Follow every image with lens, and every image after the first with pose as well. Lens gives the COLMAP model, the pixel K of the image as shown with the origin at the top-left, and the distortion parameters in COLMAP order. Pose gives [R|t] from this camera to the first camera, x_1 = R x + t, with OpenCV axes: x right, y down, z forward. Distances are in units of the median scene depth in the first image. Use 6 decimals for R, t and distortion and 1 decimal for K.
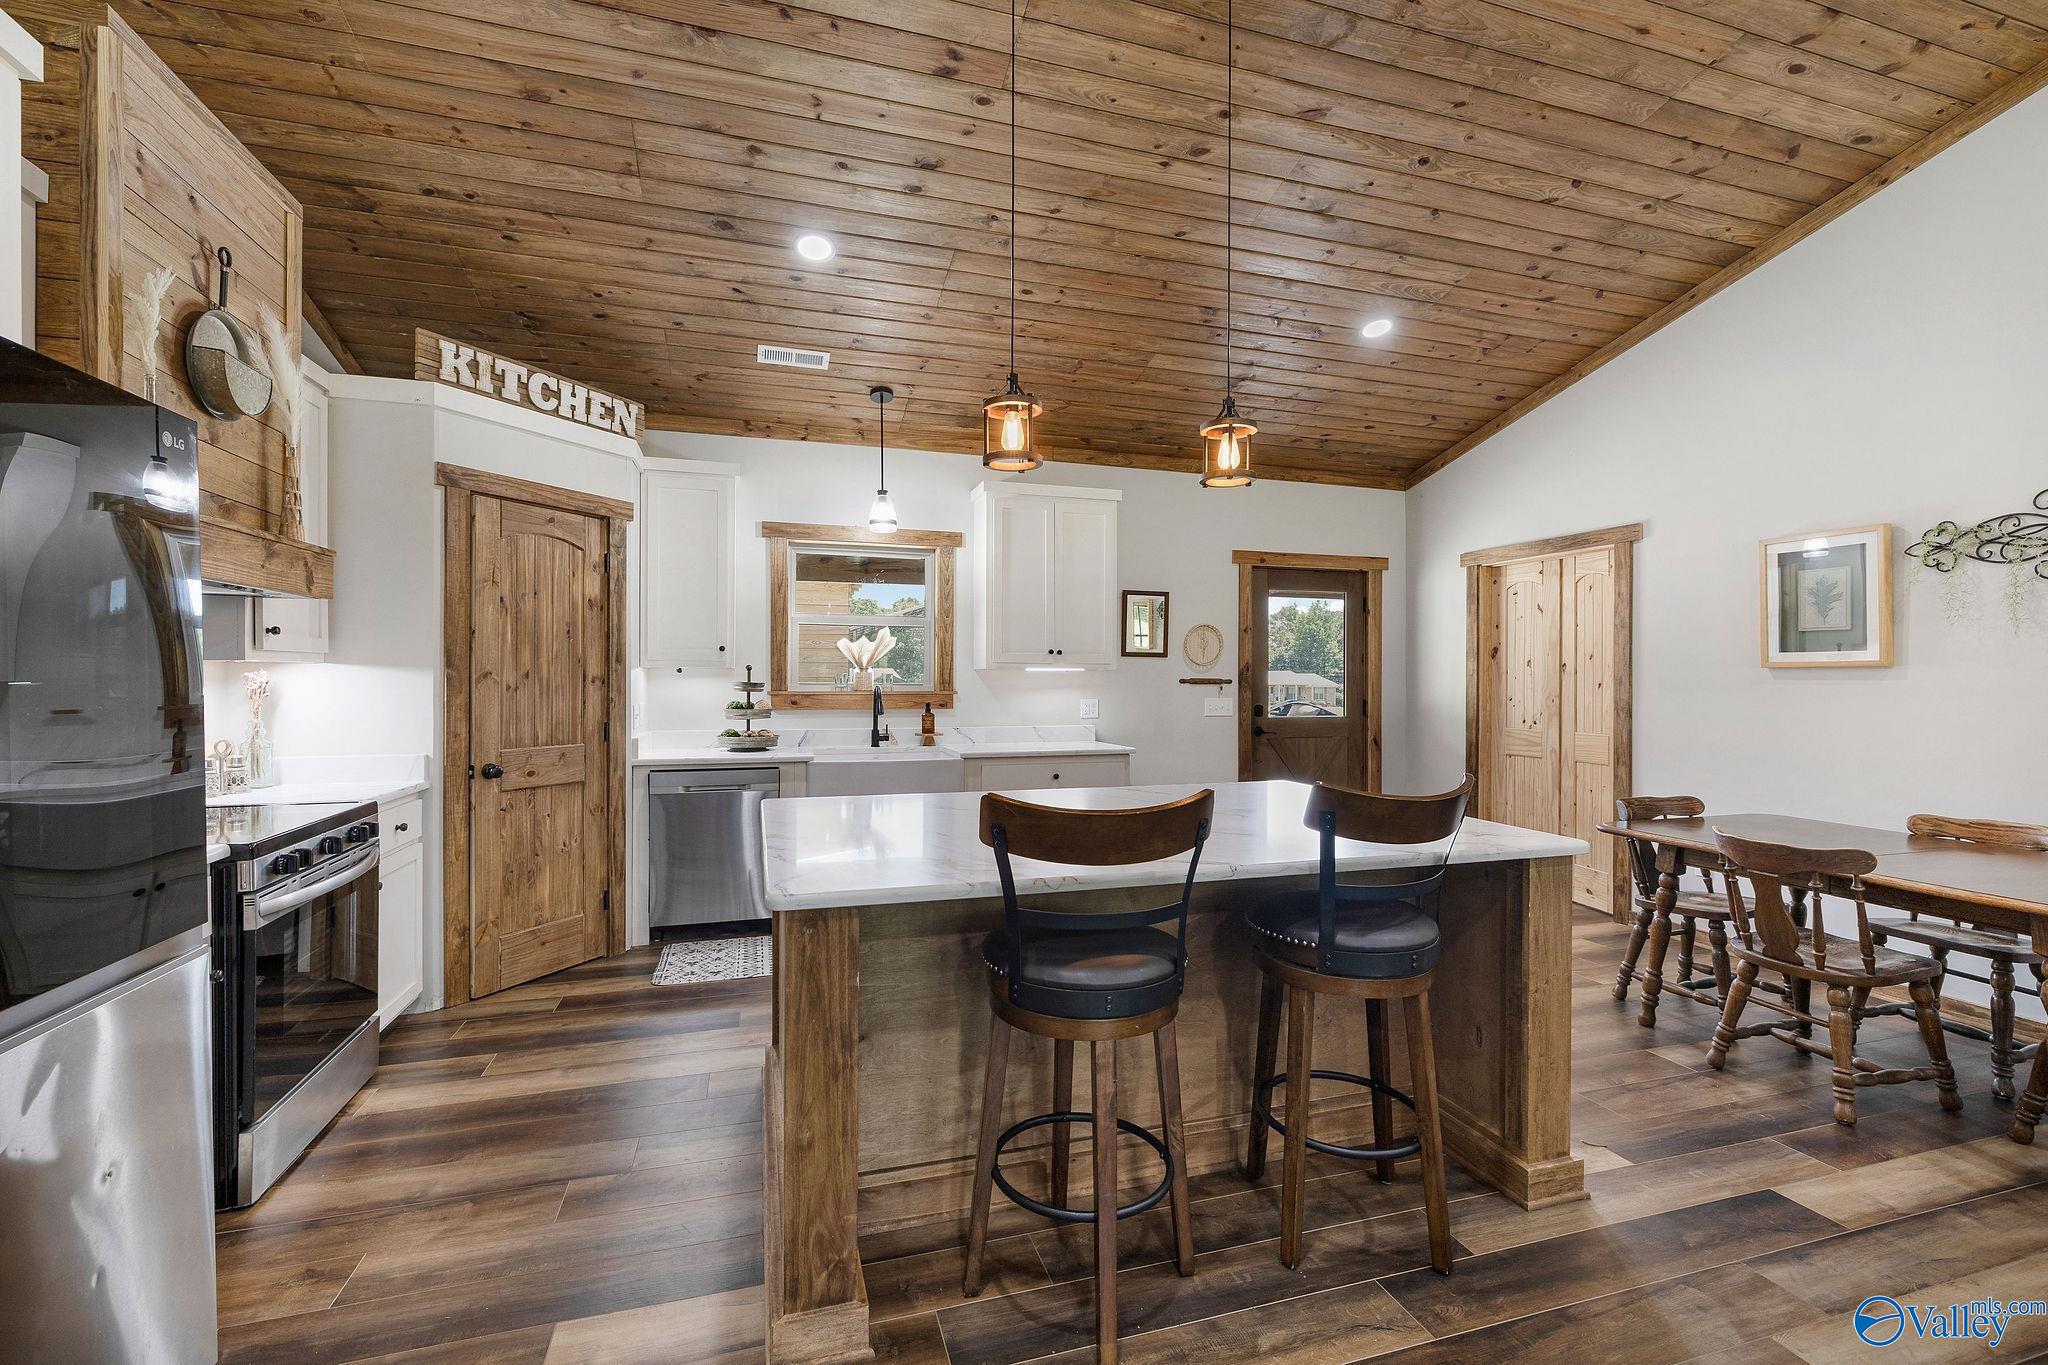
lens RADIAL K [[868.9, 0, 1019.4], [0, 868.9, 683.5], [0, 0, 1]] dist [0.000744, 0.000767]
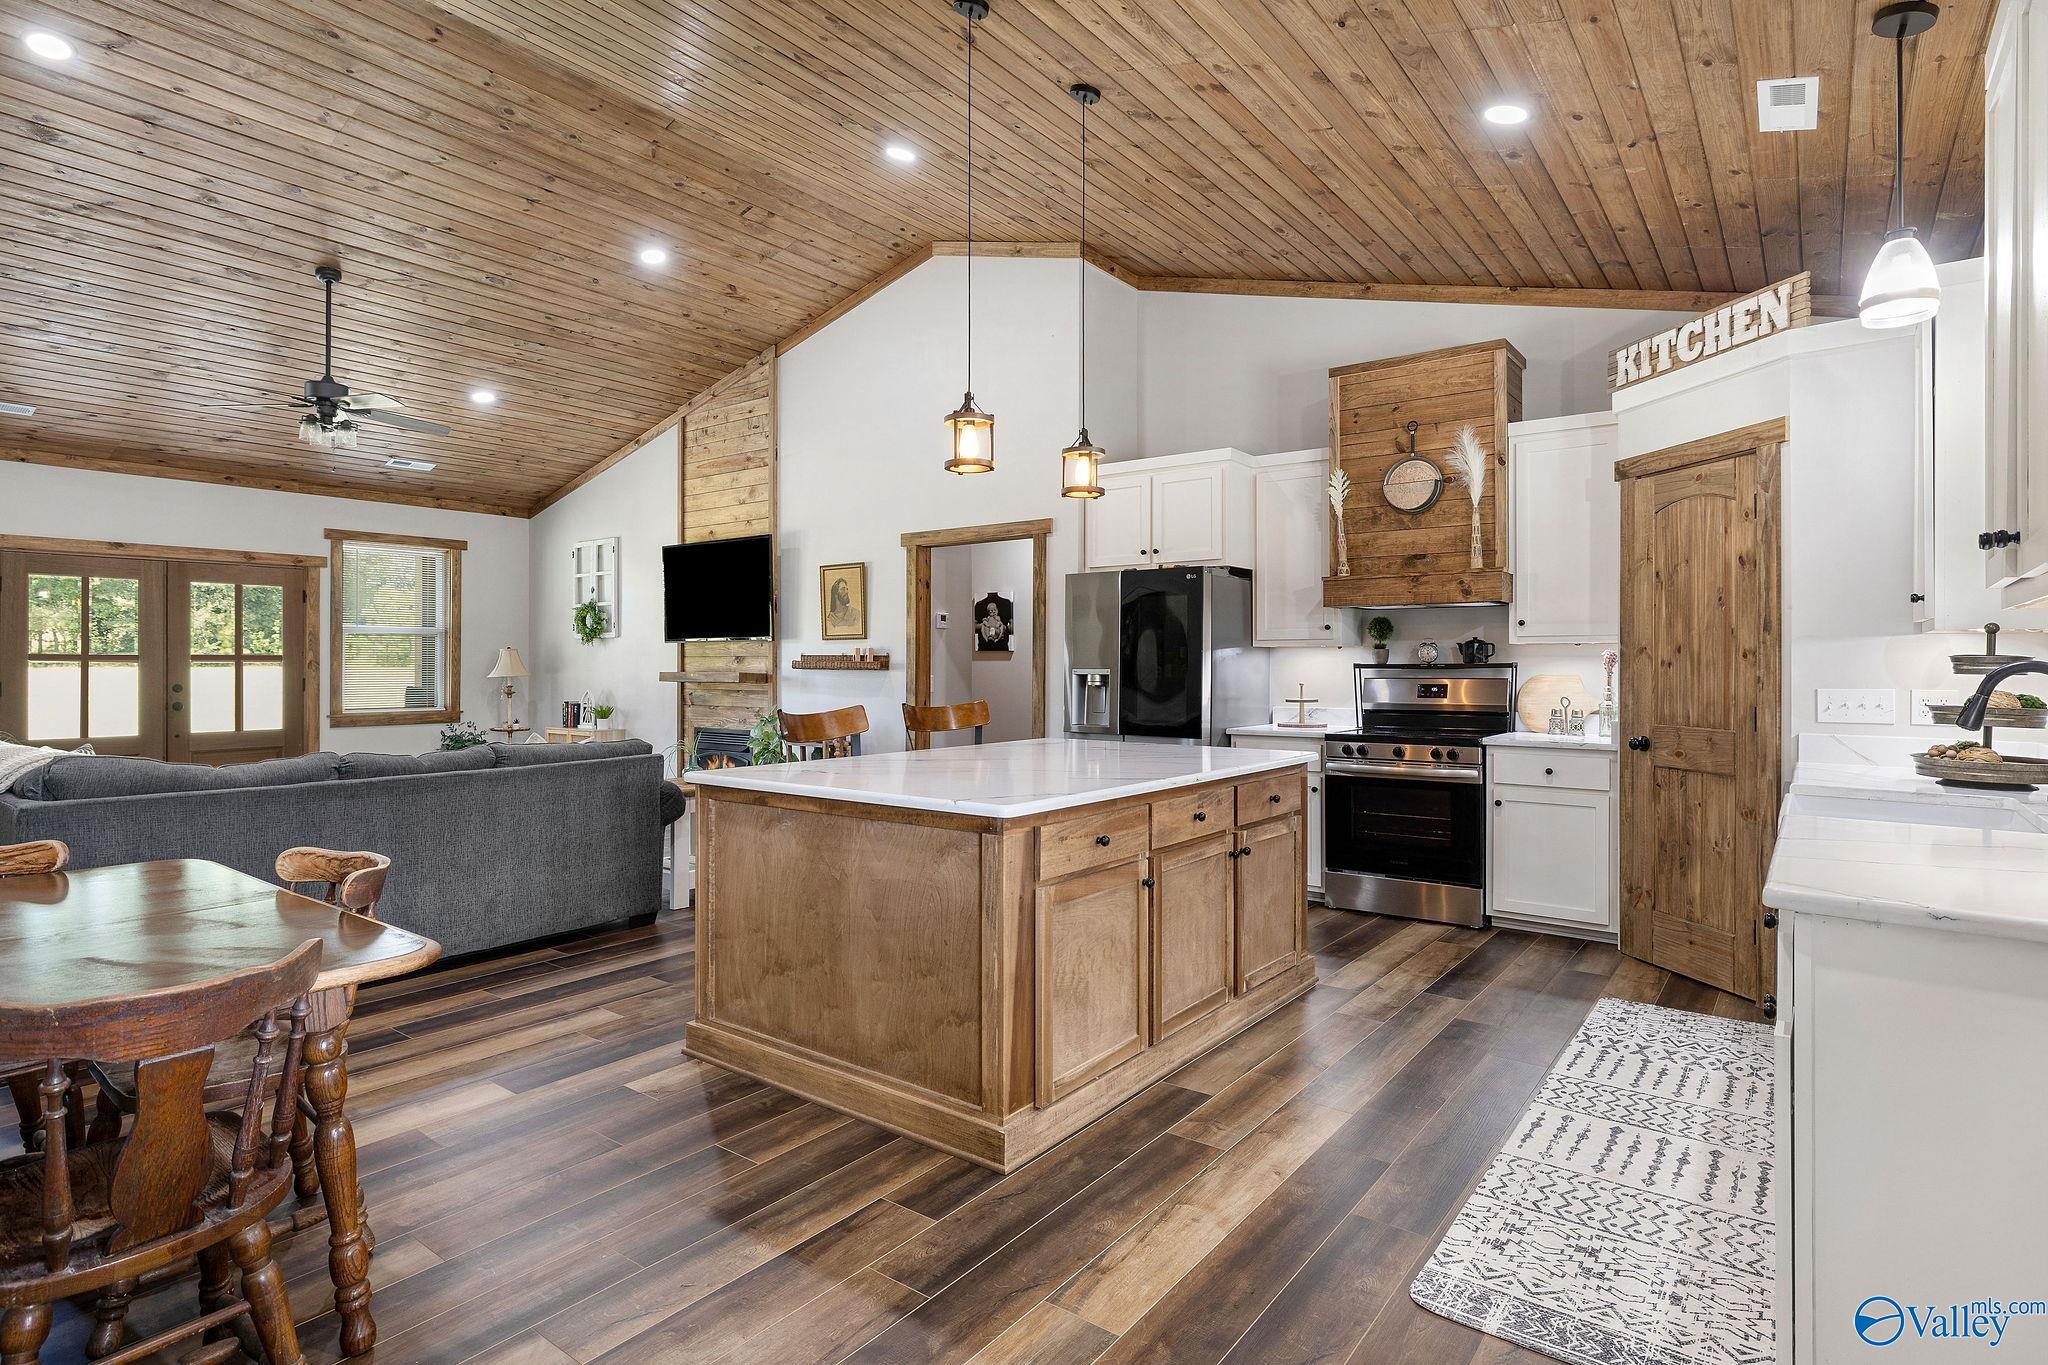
lens RADIAL K [[1051.3, 0, 1017.5], [0, 1051.3, 667.9], [0, 0, 1]] dist [-0.001335, 0.000517]
pose [[-0.813541, 0.000238, -0.581507, 0.627426], [-0.005788, 0.999947, 0.008507, 0.004179], [0.581478, 0.010287, -0.813497, 1.380371]]
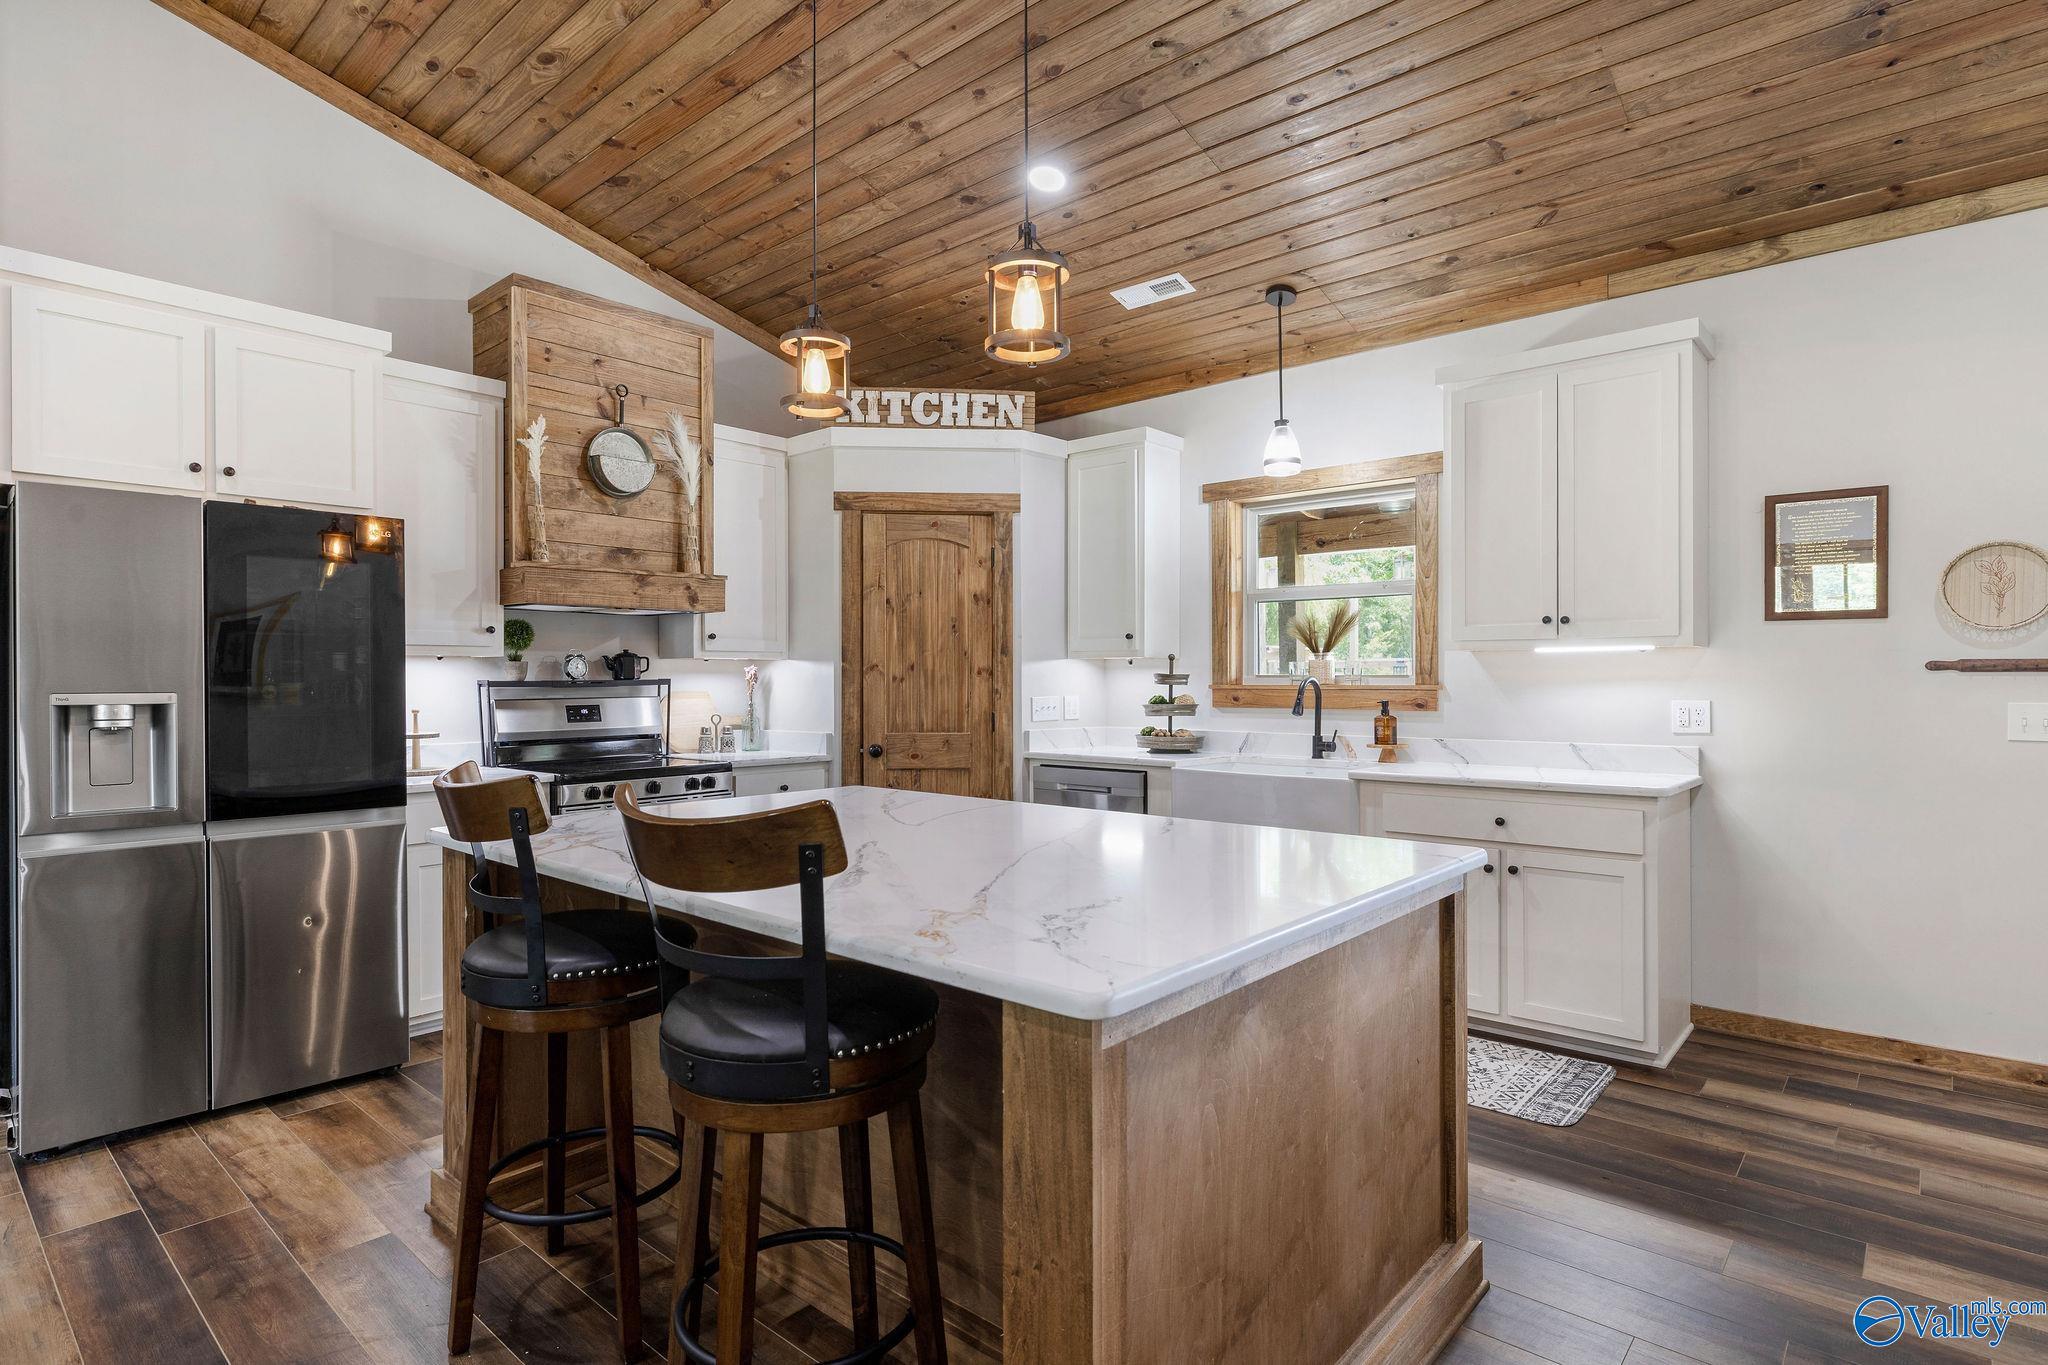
lens RADIAL K [[1051.3, 0, 1013.1], [0, 1051.3, 685.6], [0, 0, 1]] dist [-0.001335, 0.000517]
pose [[0.521867, 0.000668, -0.853027, 0.591436], [-0.001019, 0.999999, 0.000159, 0.012240], [0.853026, 0.000786, 0.521867, 0.372119]]
